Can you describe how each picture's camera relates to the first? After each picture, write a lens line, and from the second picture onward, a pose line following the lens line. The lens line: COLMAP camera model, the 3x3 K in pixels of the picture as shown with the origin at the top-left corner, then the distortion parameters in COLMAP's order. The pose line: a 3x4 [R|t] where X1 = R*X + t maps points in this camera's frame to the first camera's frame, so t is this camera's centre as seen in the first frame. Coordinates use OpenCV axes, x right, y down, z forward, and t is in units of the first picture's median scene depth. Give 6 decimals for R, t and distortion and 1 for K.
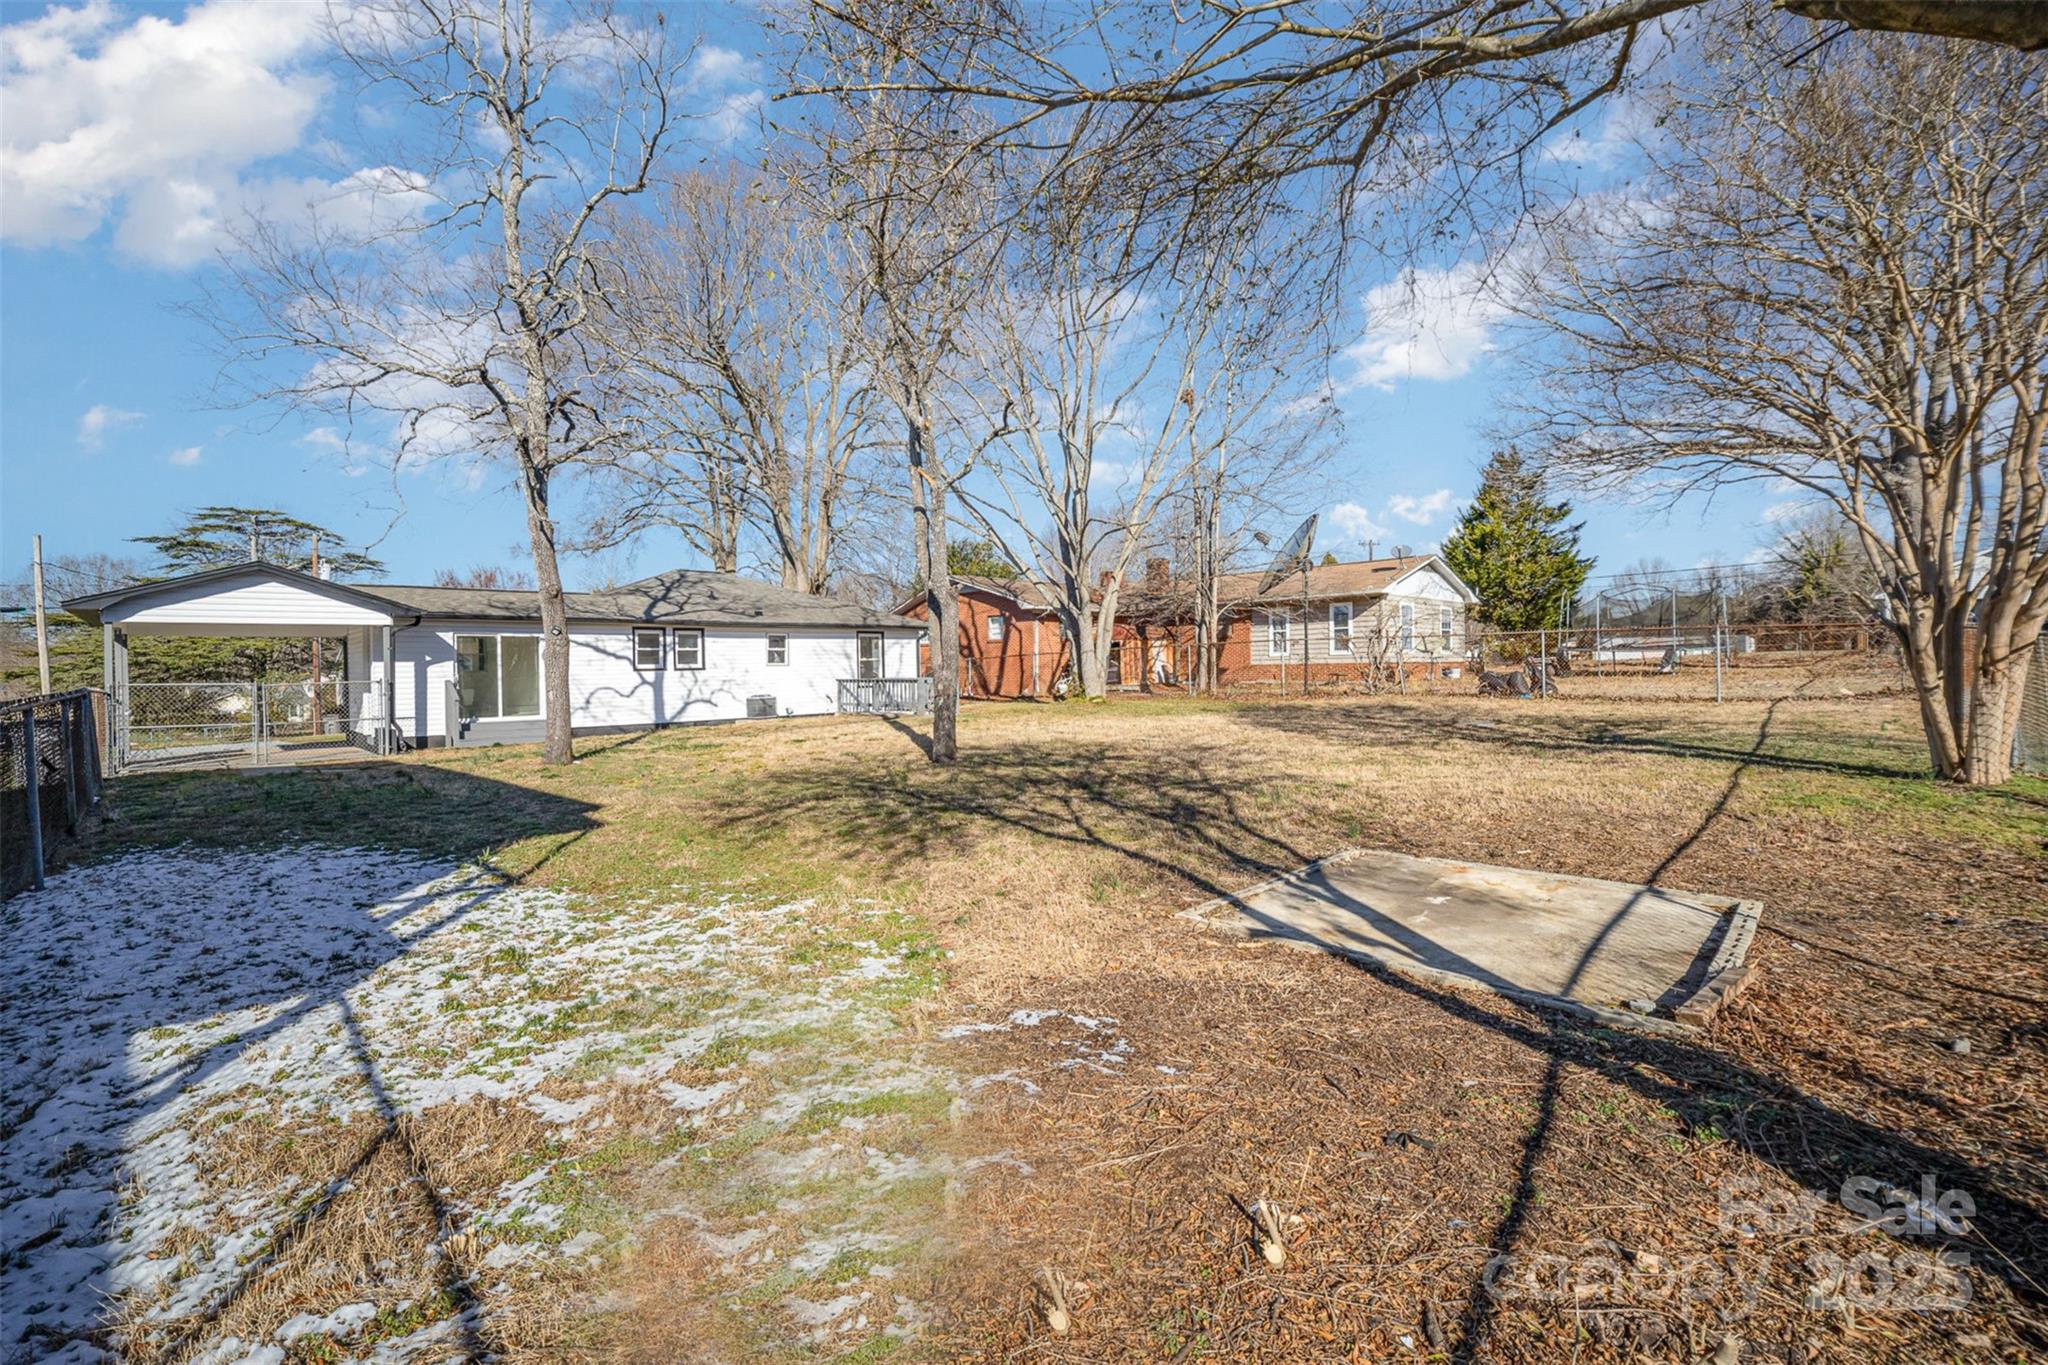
lens RADIAL K [[915.6, 0, 1025.2], [0, 915.6, 670.3], [0, 0, 1]] dist [-0.010224, 0.000182]
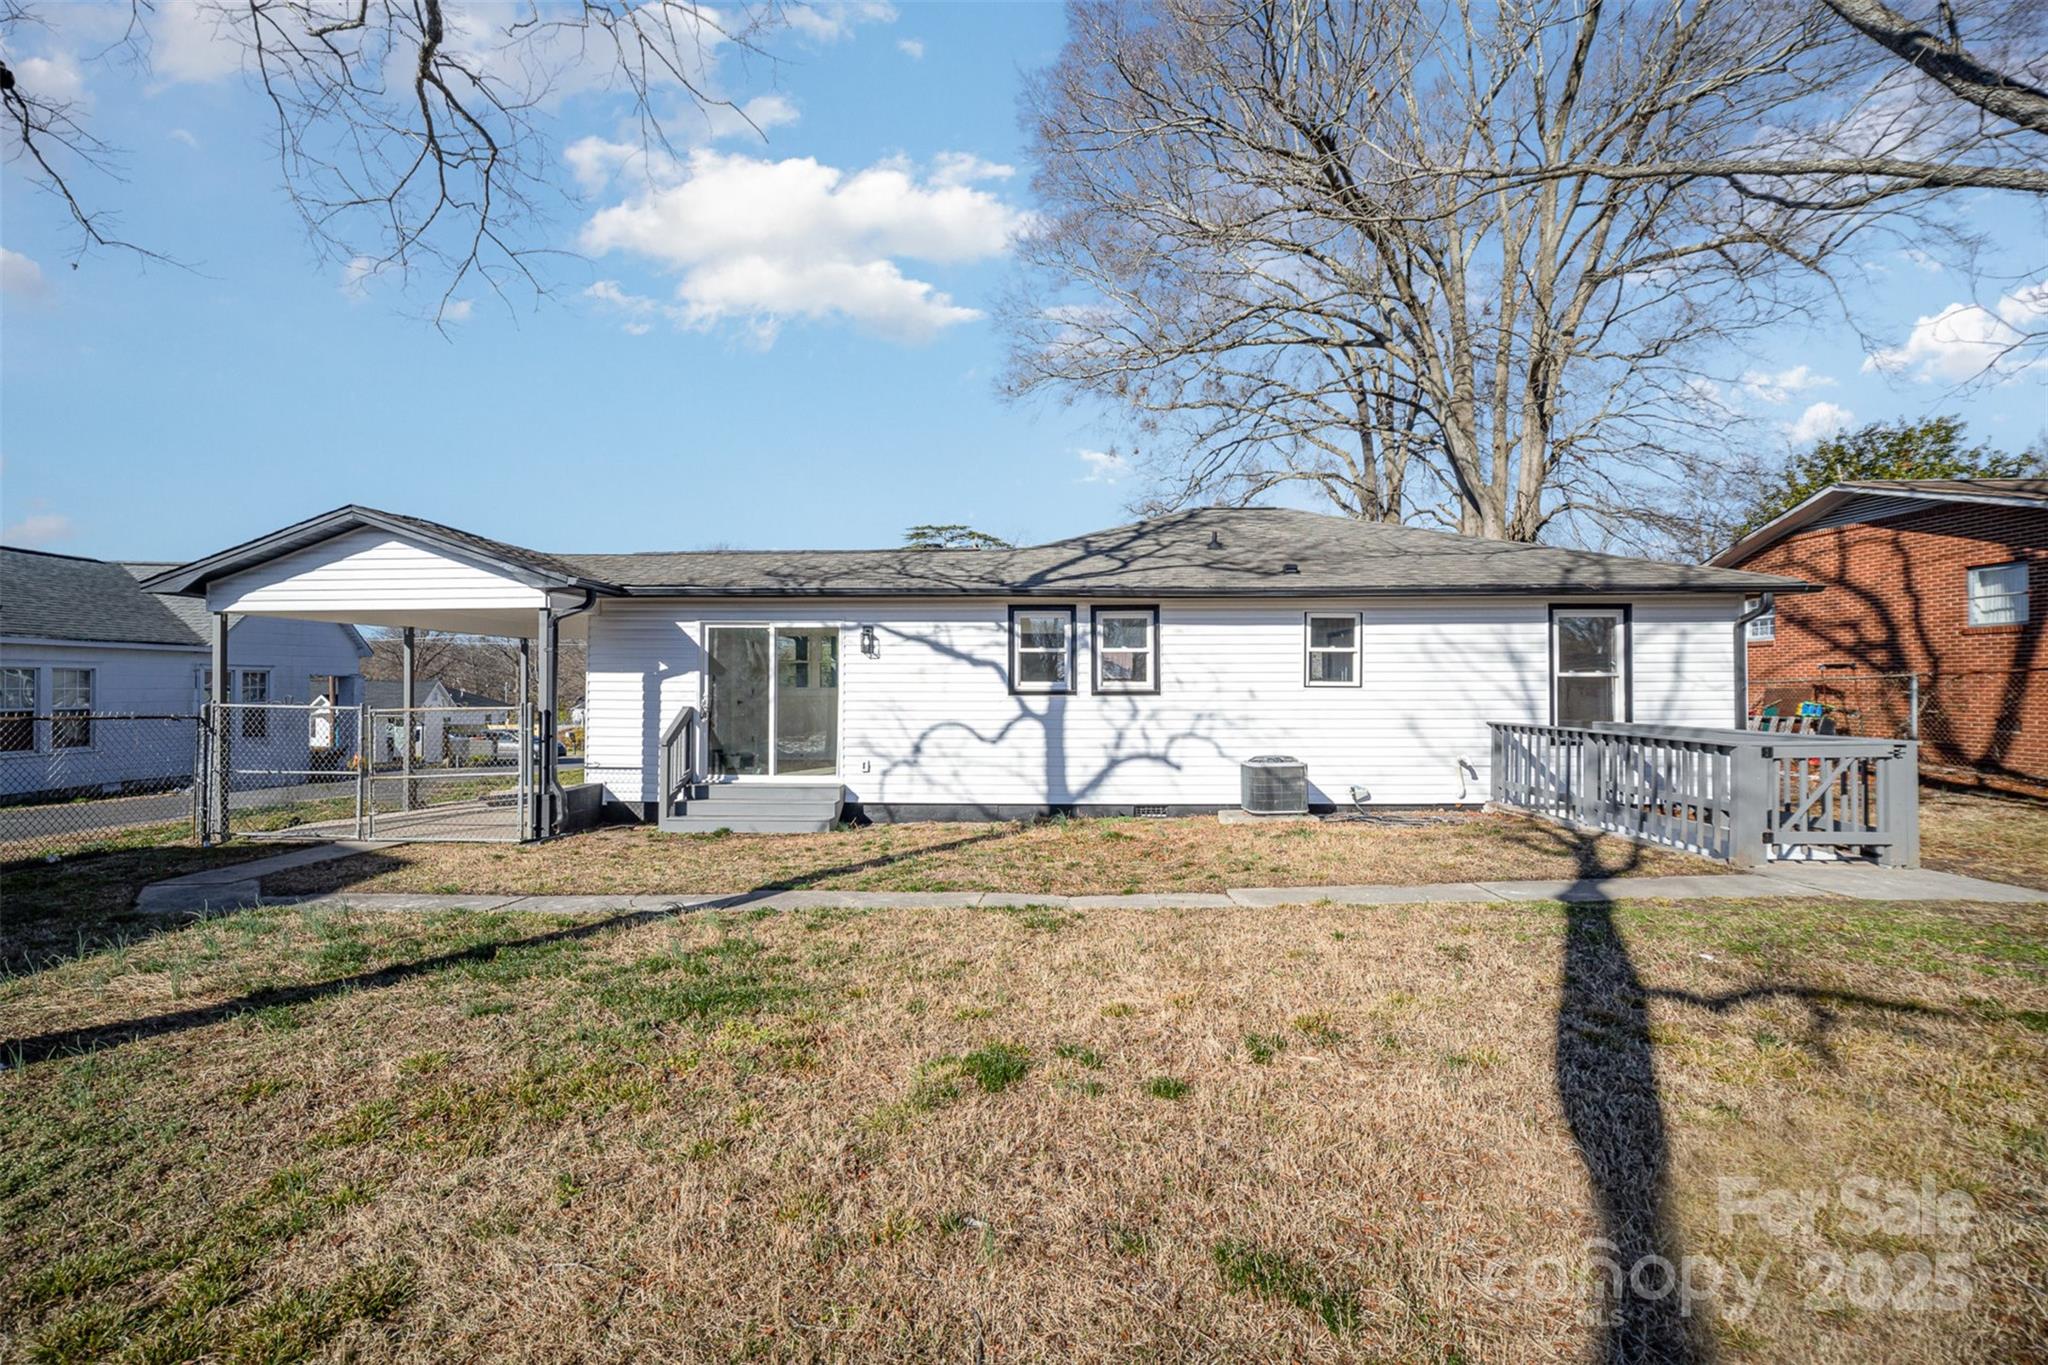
lens RADIAL K [[915.6, 0, 1022.3], [0, 915.6, 666.1], [0, 0, 1]] dist [-0.010224, 0.000182]
pose [[0.704616, 0.004371, -0.709575, -0.069621], [-0.014231, 0.999867, -0.007972, -0.009794], [0.709446, 0.015715, 0.704585, 0.616666]]
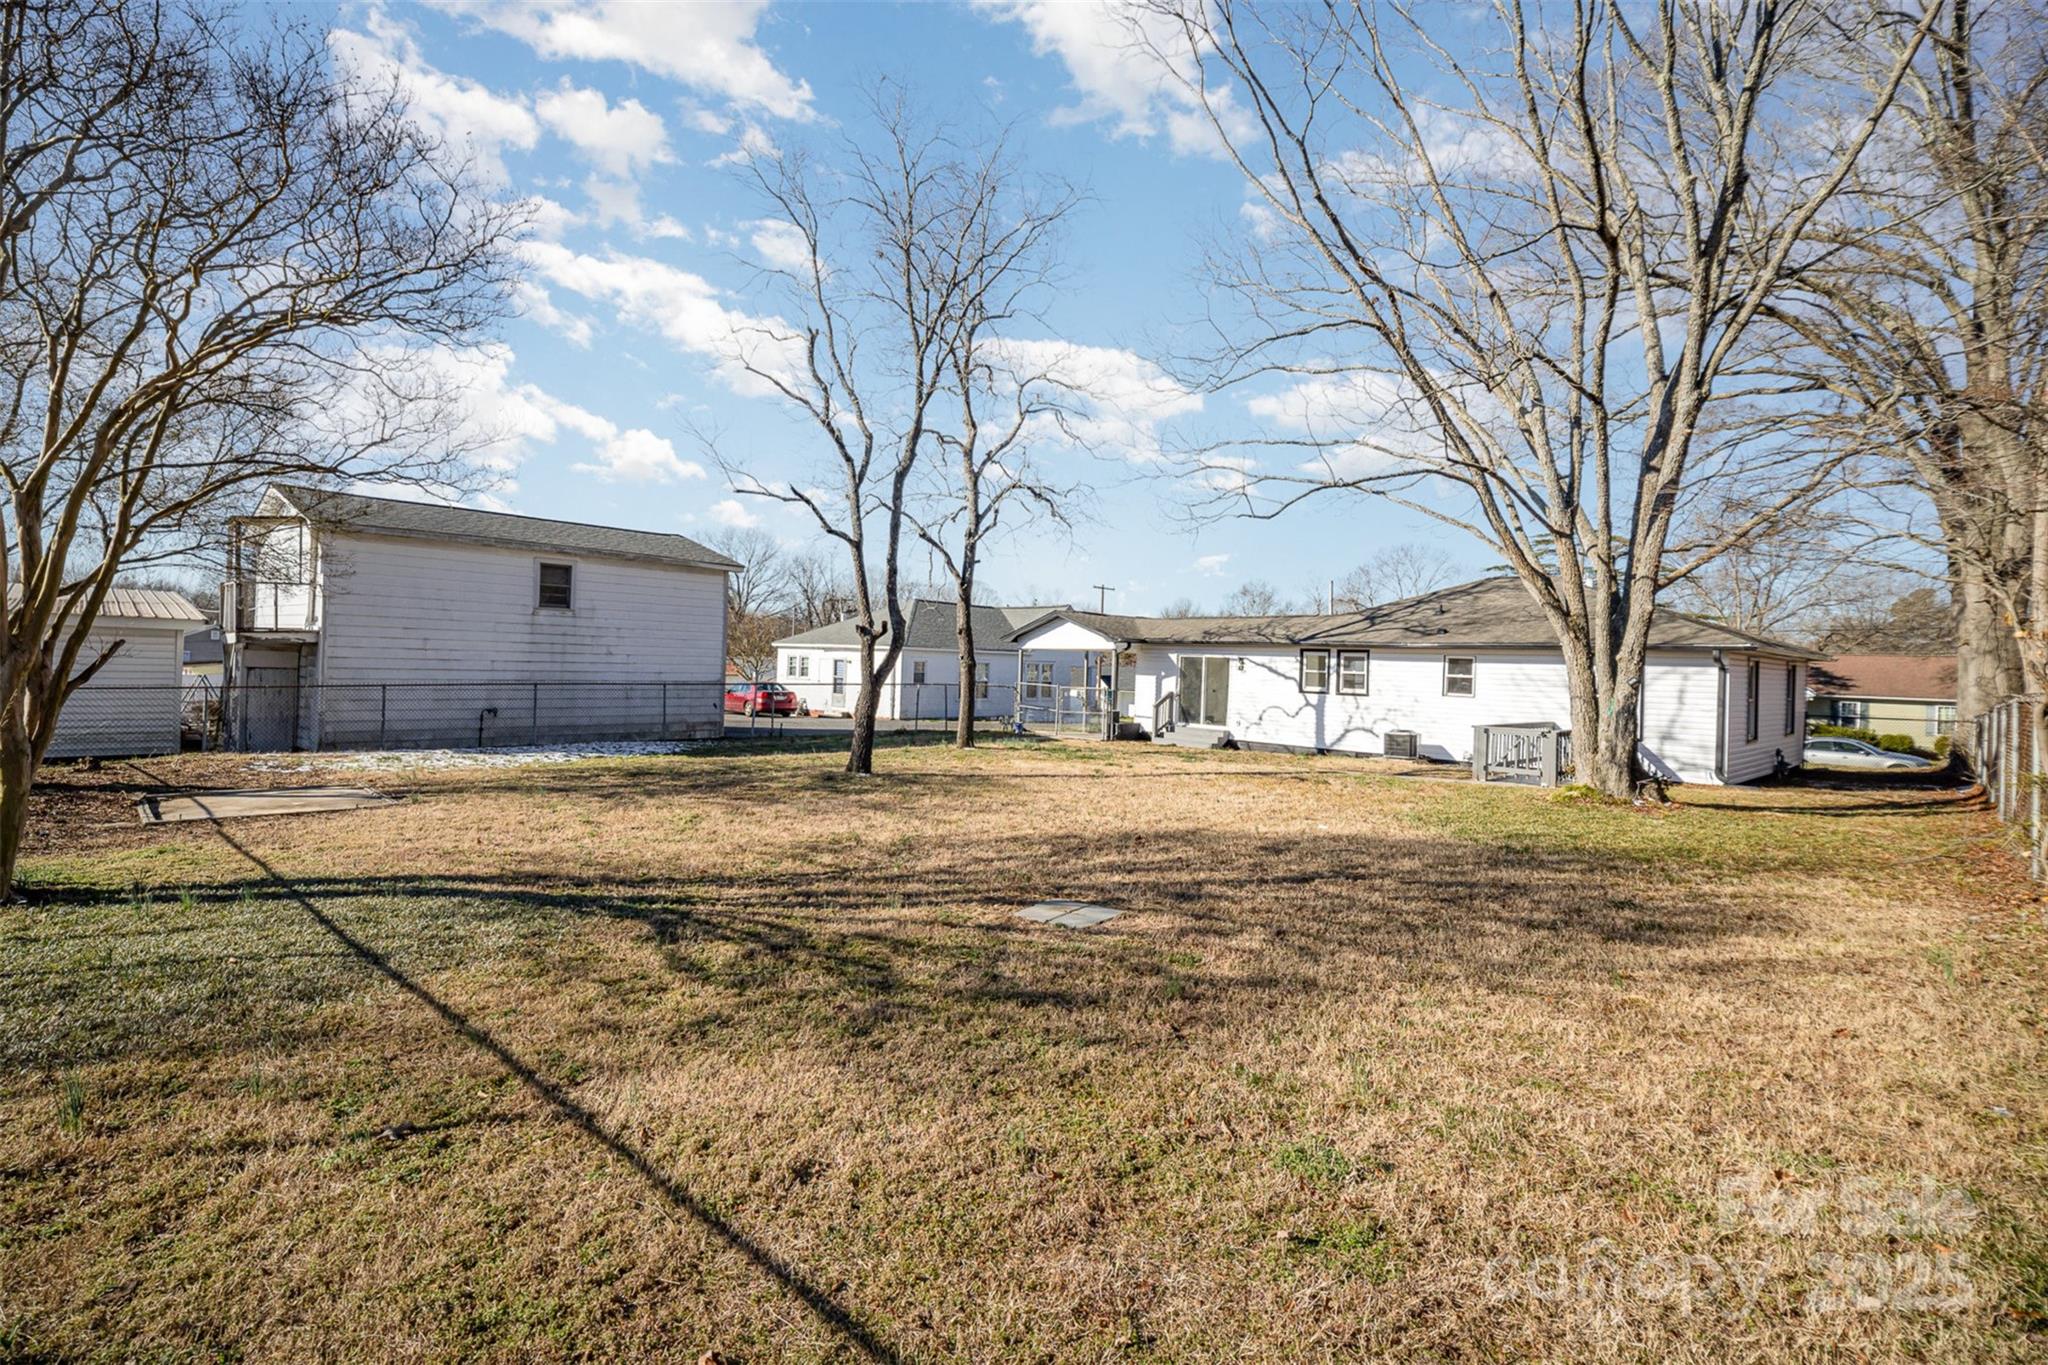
lens RADIAL K [[915.6, 0, 1024.1], [0, 915.6, 672.5], [0, 0, 1]] dist [-0.010224, 0.000182]
pose [[0.003086, 0.030835, -0.999520, 0.538976], [-0.033319, 0.998973, 0.030715, -0.039235], [0.999440, 0.033208, 0.004110, 0.650128]]
